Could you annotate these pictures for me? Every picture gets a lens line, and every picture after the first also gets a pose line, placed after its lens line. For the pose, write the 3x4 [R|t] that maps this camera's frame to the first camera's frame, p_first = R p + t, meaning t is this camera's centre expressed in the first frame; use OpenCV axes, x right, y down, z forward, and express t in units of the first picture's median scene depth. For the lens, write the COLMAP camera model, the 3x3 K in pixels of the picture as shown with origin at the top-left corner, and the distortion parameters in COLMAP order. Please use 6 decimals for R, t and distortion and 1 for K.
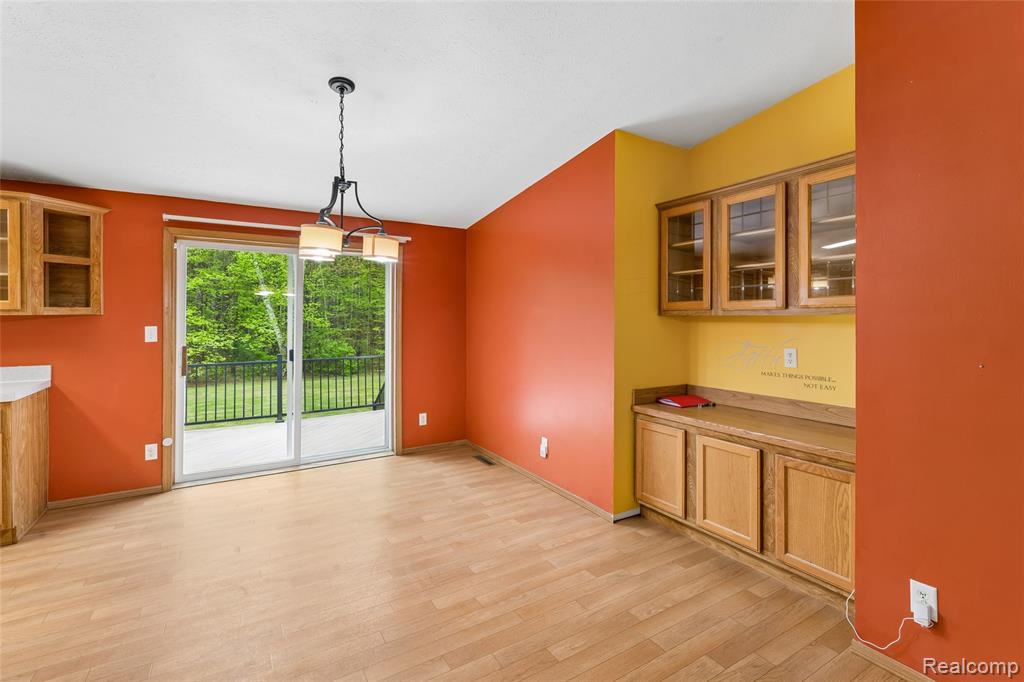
lens RADIAL K [[462.1, 0, 508.6], [0, 462.1, 318.2], [0, 0, 1]] dist [-0.002472, -0.000162]
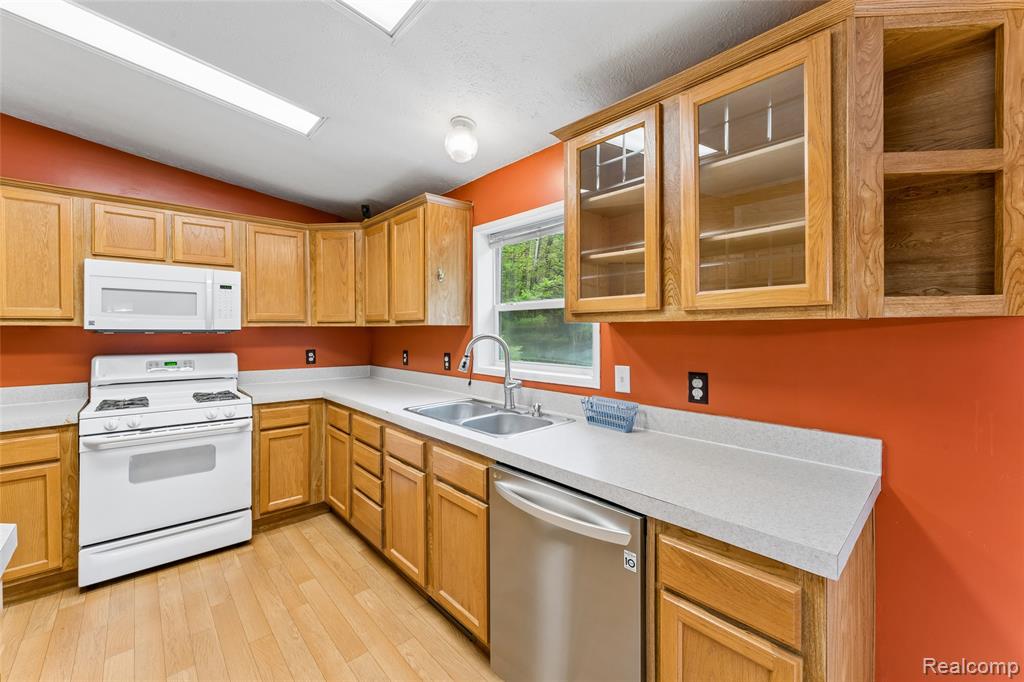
lens RADIAL K [[414.2, 0, 509.3], [0, 414.2, 329.3], [0, 0, 1]] dist [-0.001459, -0.000197]
pose [[0.199753, 0.003463, -0.979840, -0.691824], [-0.000435, 0.999994, 0.003446, 0.001001], [0.979846, -0.000262, 0.199753, 0.593973]]
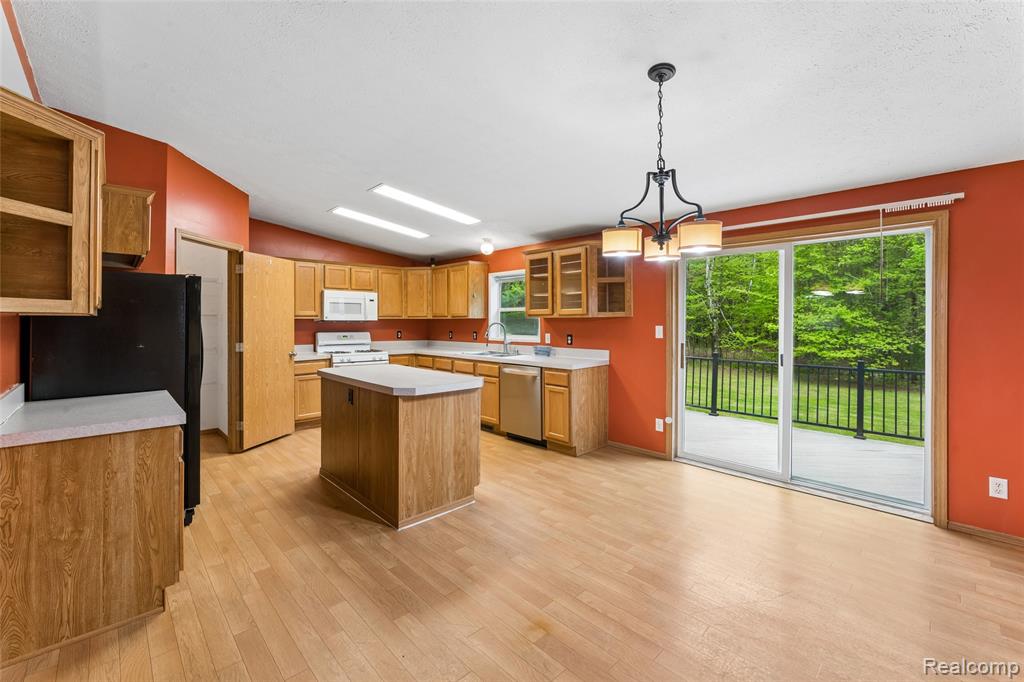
lens RADIAL K [[429.1, 0, 510.1], [0, 429.1, 318.8], [0, 0, 1]] dist [-0.001899, -0.000201]
pose [[0.224025, -0.001187, -0.974583, 0.307590], [-0.000428, 0.999999, -0.001317, 0.000210], [0.974583, 0.000712, 0.224025, 0.365023]]
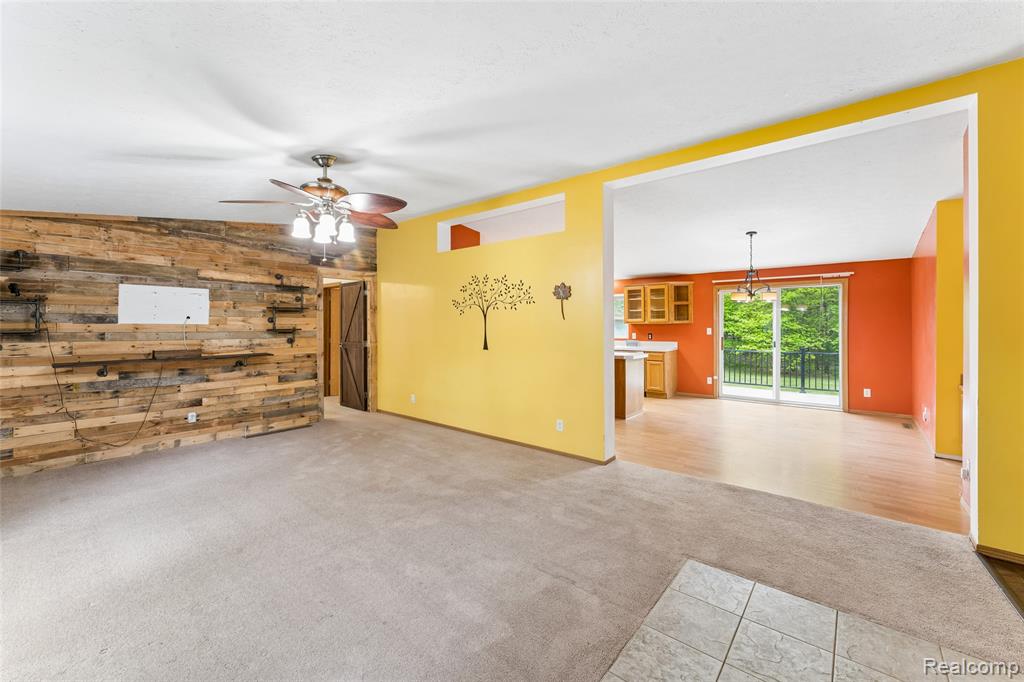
lens RADIAL K [[415.6, 0, 508.4], [0, 415.6, 321.8], [0, 0, 1]] dist [-0.001263, -0.000118]
pose [[0.327297, -0.005624, -0.944905, 0.993615], [0.002338, 0.999984, -0.005142, -0.006031], [0.944919, -0.000527, 0.327304, -0.742453]]
